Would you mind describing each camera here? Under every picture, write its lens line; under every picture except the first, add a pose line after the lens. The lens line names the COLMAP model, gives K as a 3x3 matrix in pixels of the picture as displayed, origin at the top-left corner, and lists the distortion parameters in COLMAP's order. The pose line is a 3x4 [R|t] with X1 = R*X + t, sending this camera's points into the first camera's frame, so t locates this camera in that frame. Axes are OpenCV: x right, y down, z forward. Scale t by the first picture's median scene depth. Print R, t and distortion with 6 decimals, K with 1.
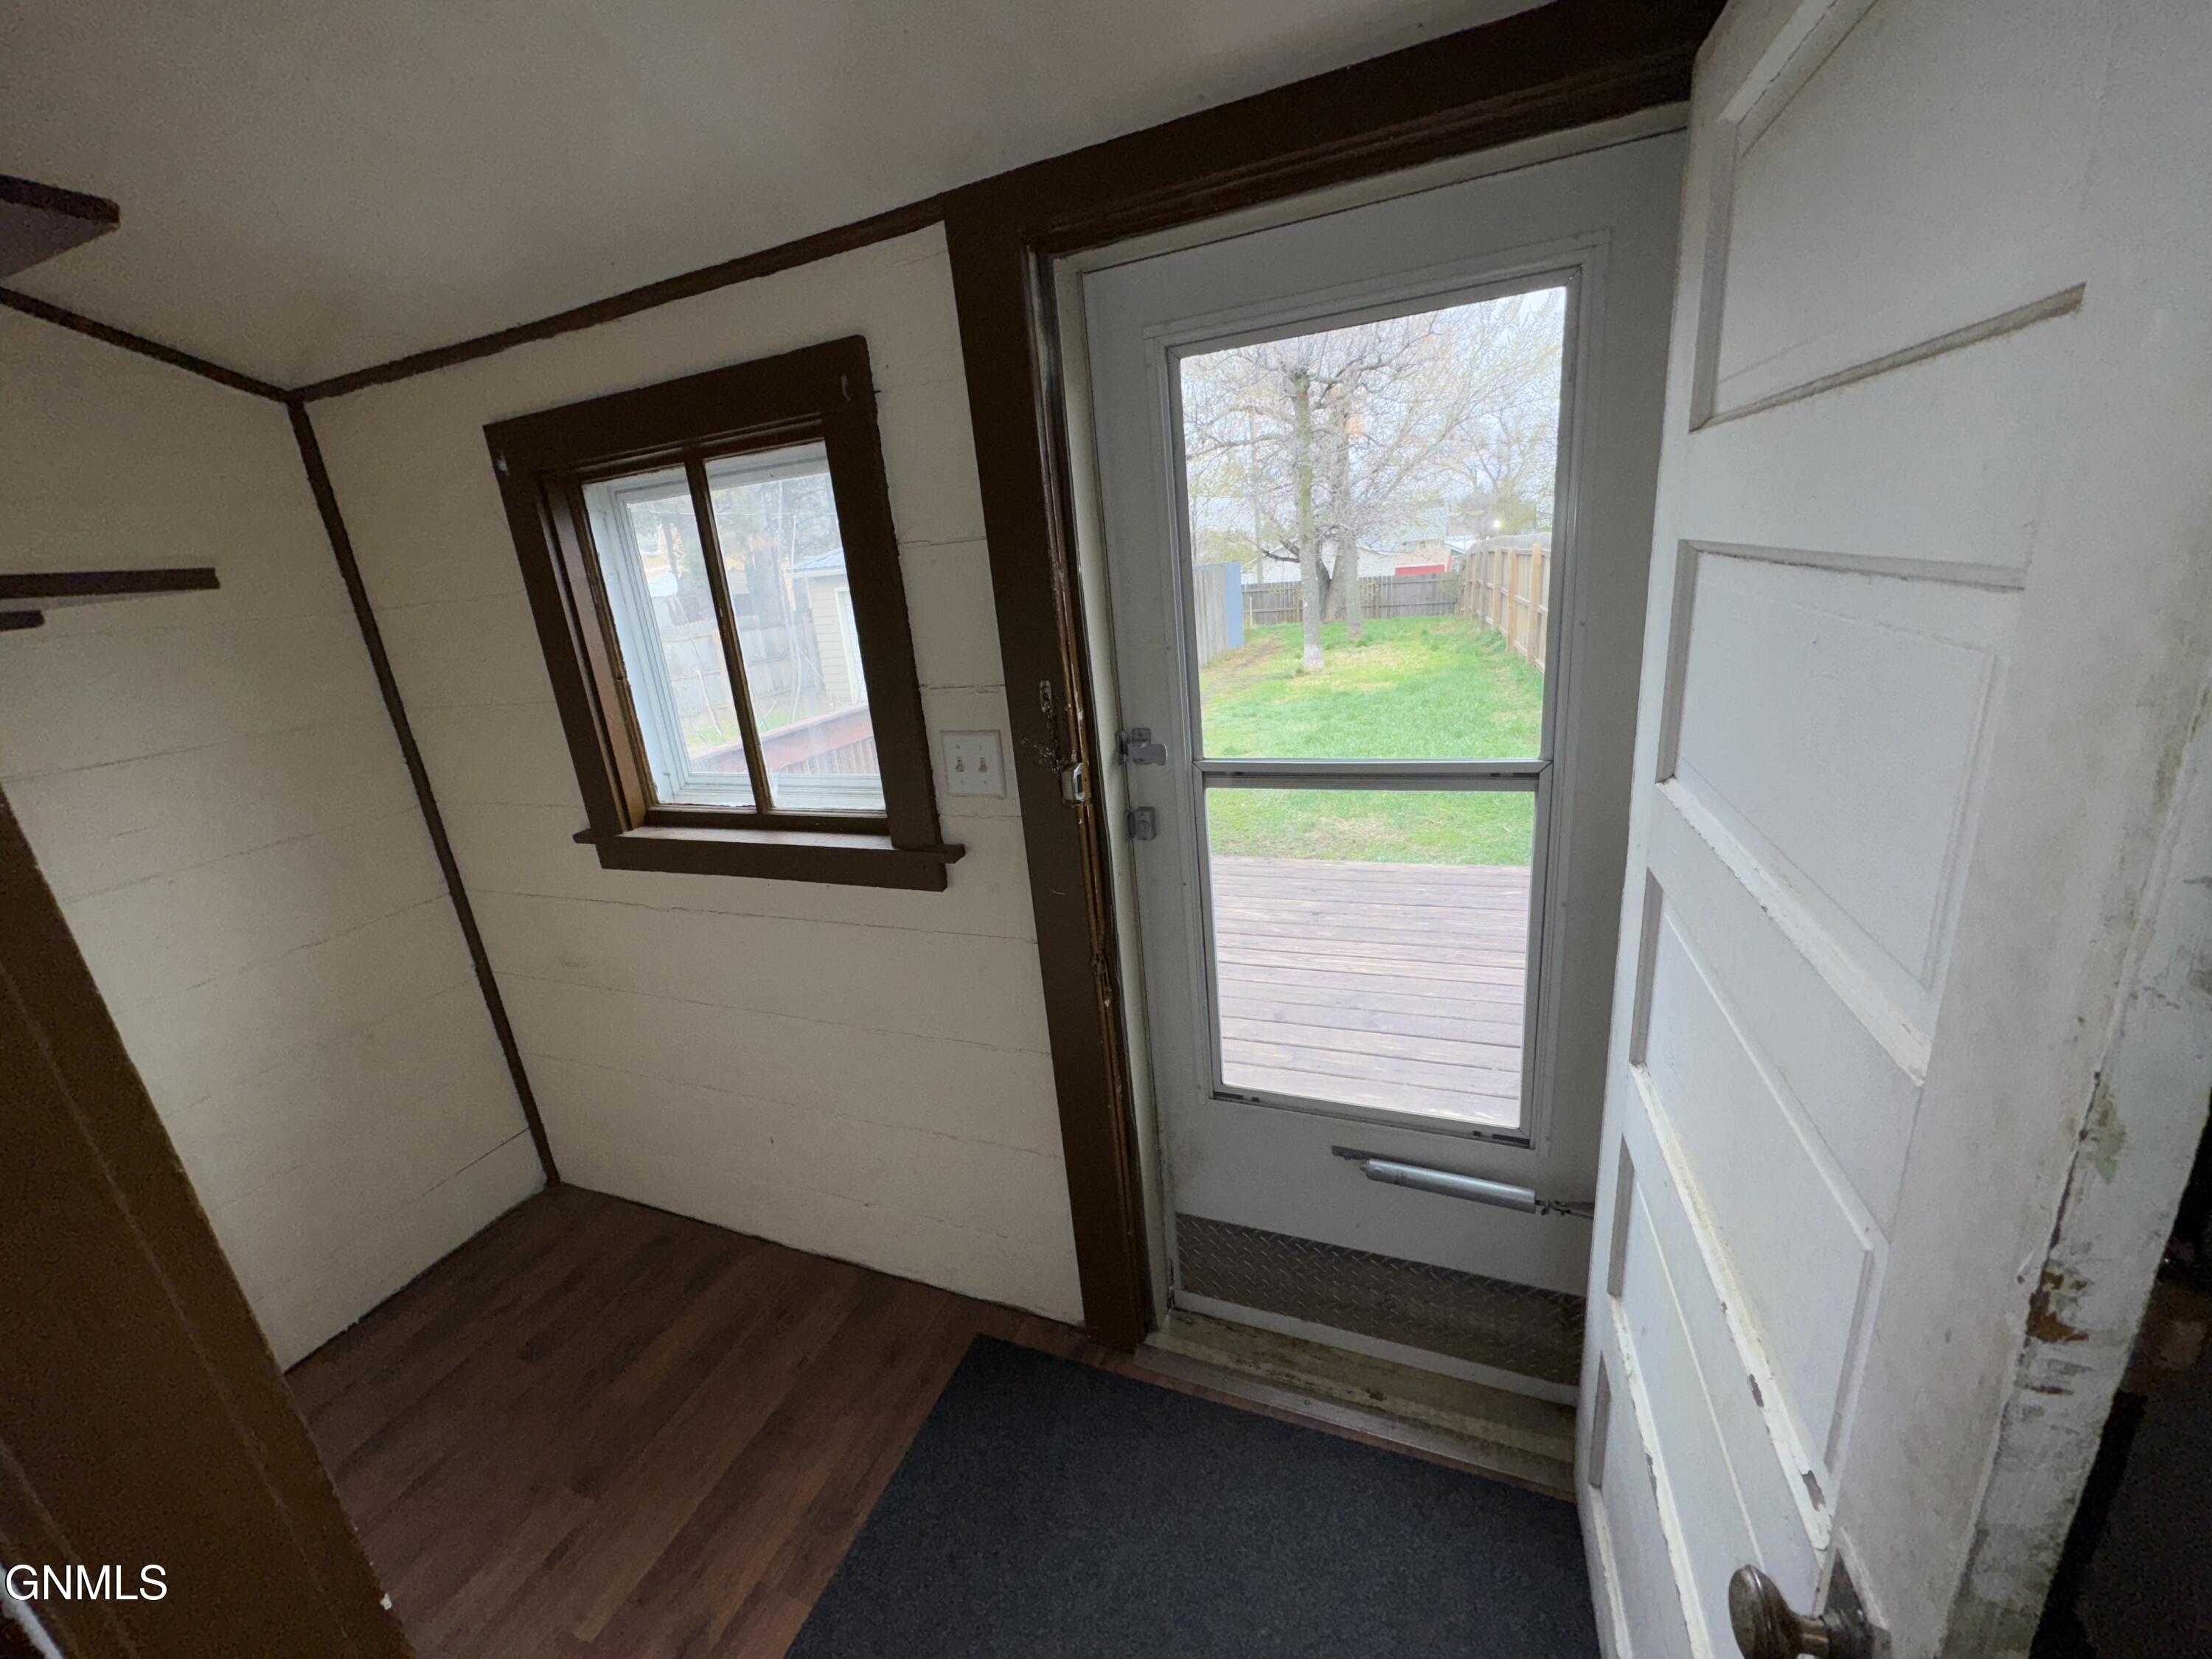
lens RADIAL K [[882.6, 0, 1101.5], [0, 882.6, 827.2], [0, 0, 1]] dist [-0.000785, -0.000024]
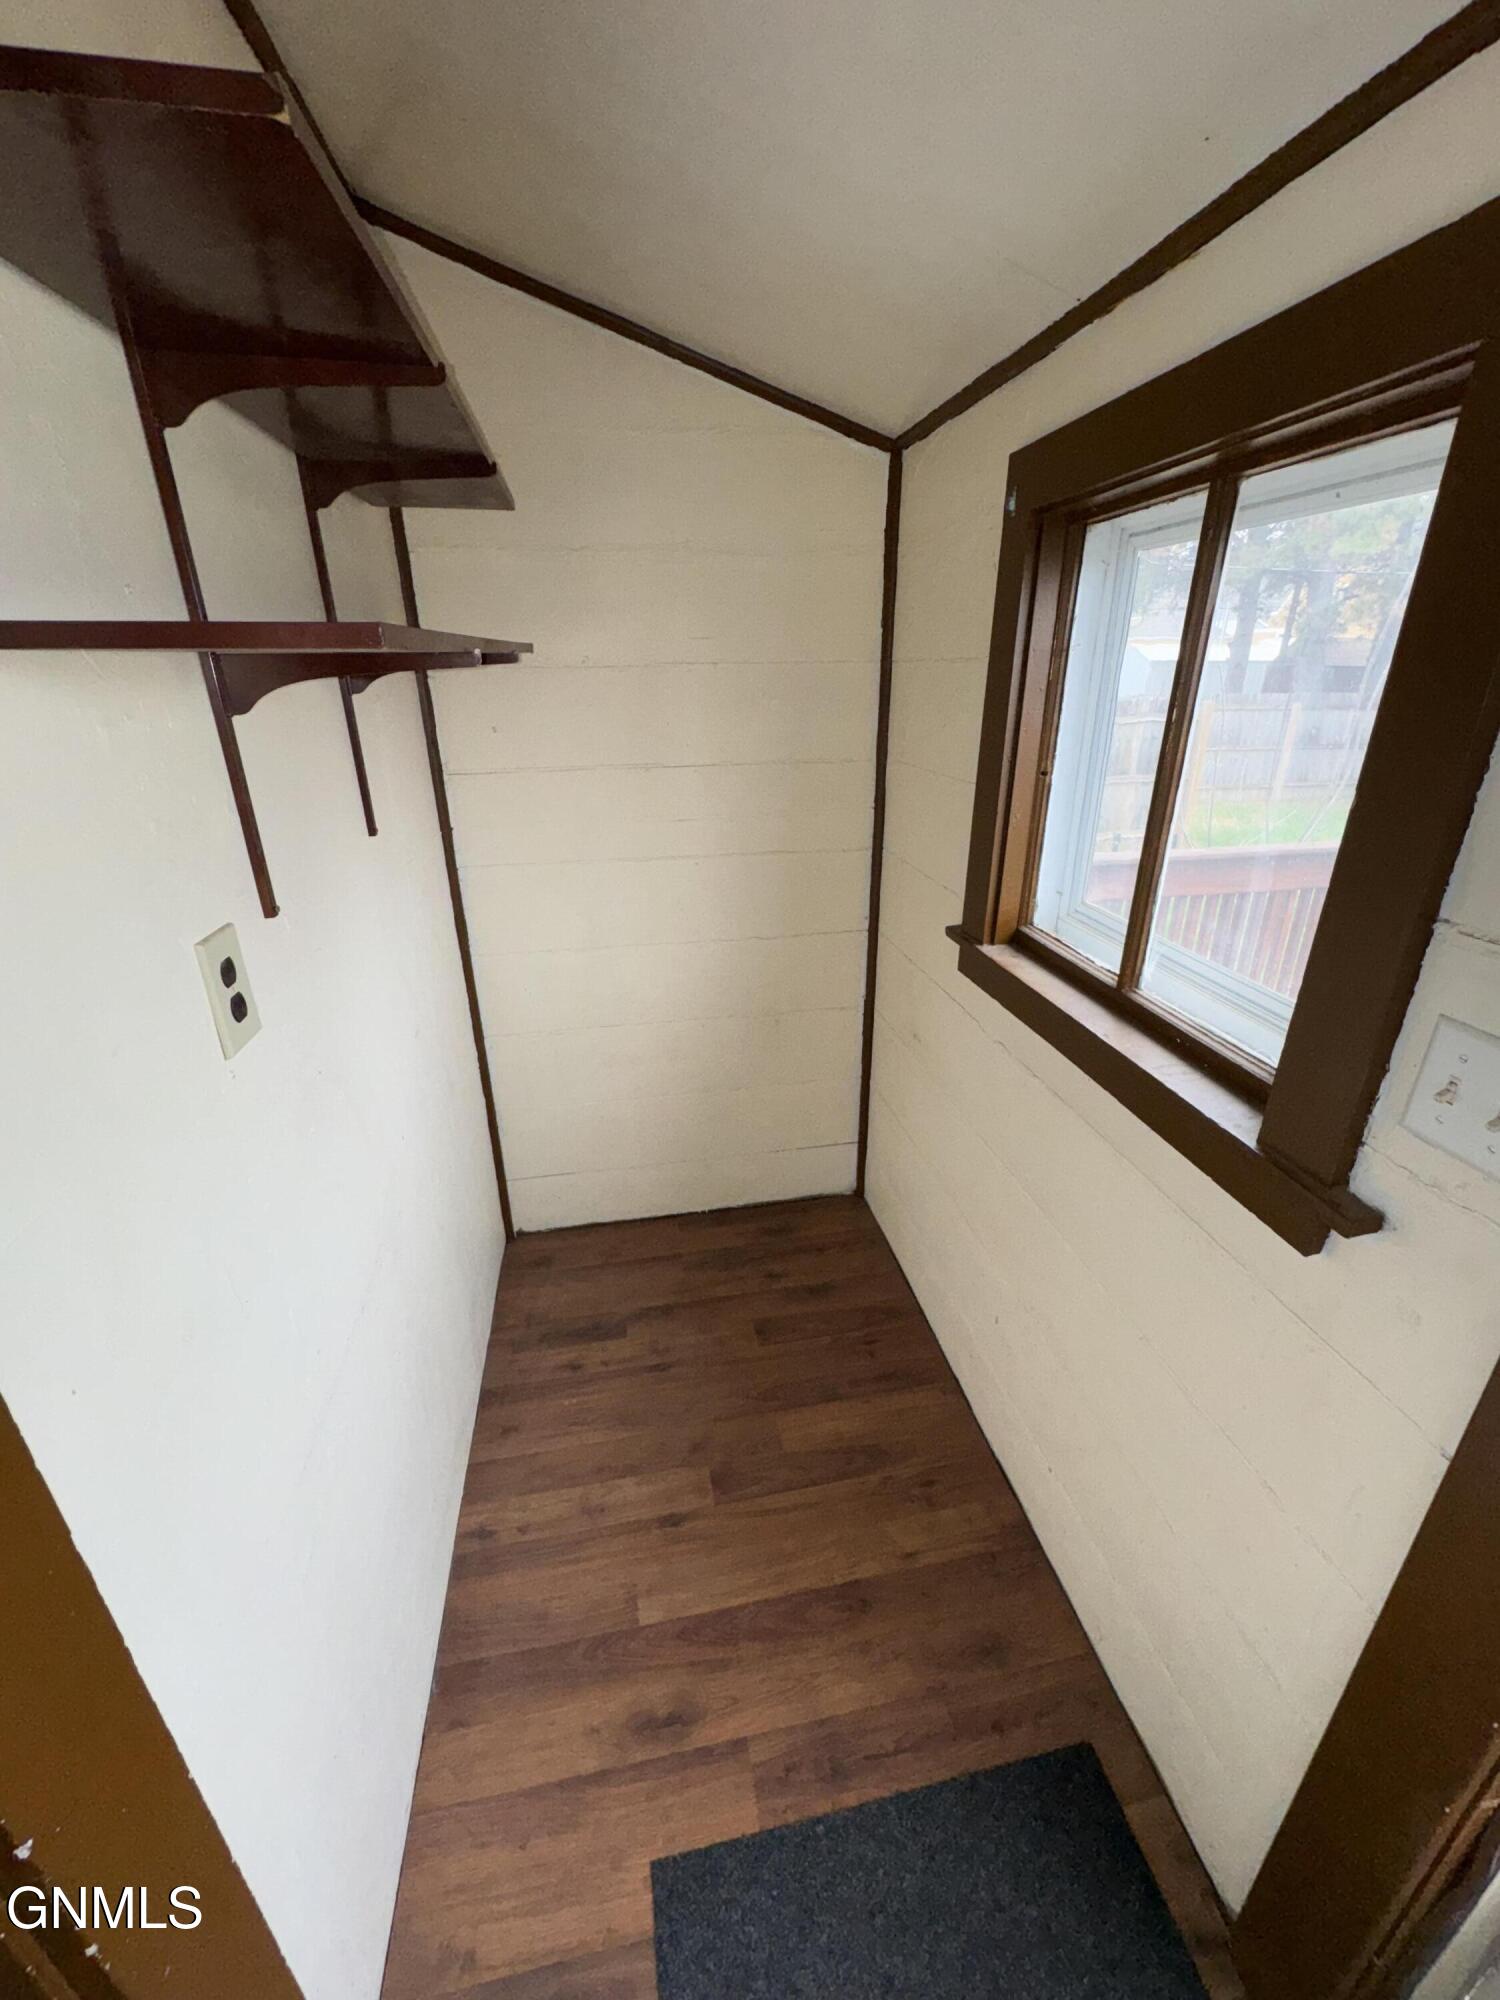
lens RADIAL K [[798.0, 0, 750.6], [0, 798.0, 995.6], [0, 0, 1]] dist [-0.000785, -0.000024]
pose [[0.540487, 0.400593, -0.739865, -0.051132], [-0.286604, 0.914443, 0.285747, -0.116669], [0.791032, 0.057606, 0.609056, 0.338030]]
